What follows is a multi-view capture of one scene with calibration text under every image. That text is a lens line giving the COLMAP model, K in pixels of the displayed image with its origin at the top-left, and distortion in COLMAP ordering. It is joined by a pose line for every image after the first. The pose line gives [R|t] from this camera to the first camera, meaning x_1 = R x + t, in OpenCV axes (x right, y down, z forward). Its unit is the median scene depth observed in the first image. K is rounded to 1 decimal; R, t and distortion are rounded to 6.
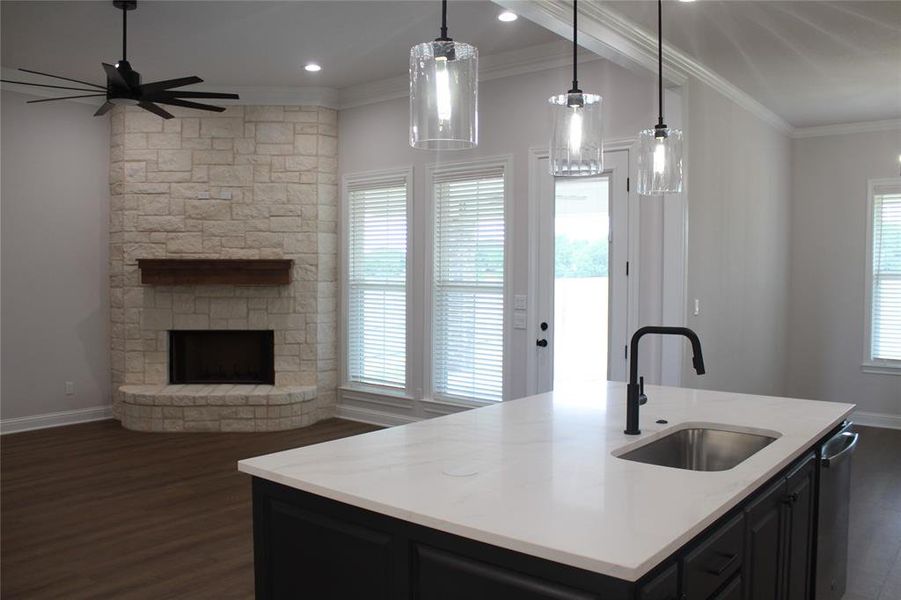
lens RADIAL K [[733.0, 0, 465.3], [0, 733.0, 299.8], [0, 0, 1]] dist [-0.157008, 0.088788]
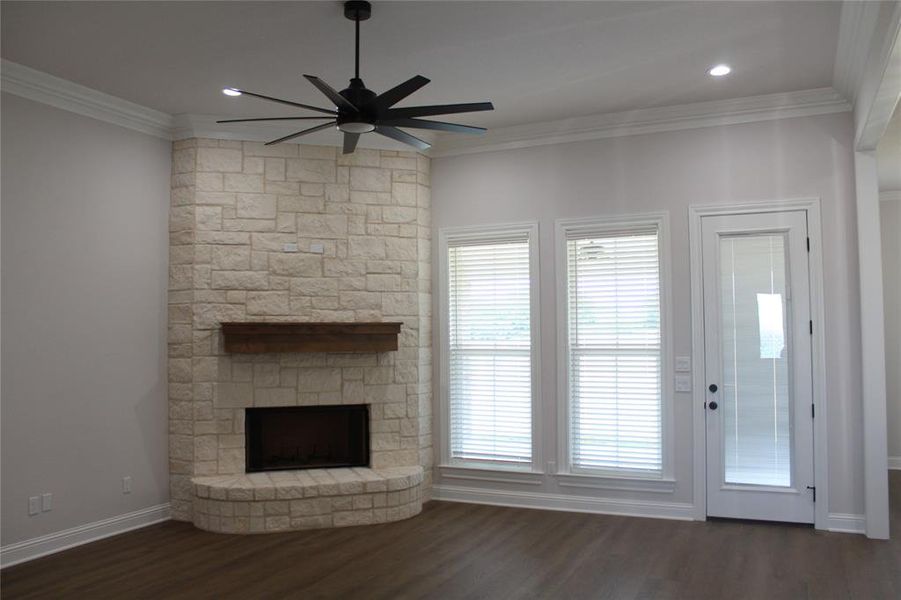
lens RADIAL K [[733.0, 0, 465.3], [0, 733.0, 299.8], [0, 0, 1]] dist [-0.157008, 0.088788]
pose [[0.973694, -0.003404, 0.227834, -0.360660], [0.022728, 0.996353, -0.082246, -0.008140], [-0.226723, 0.085260, 0.970220, 0.118014]]
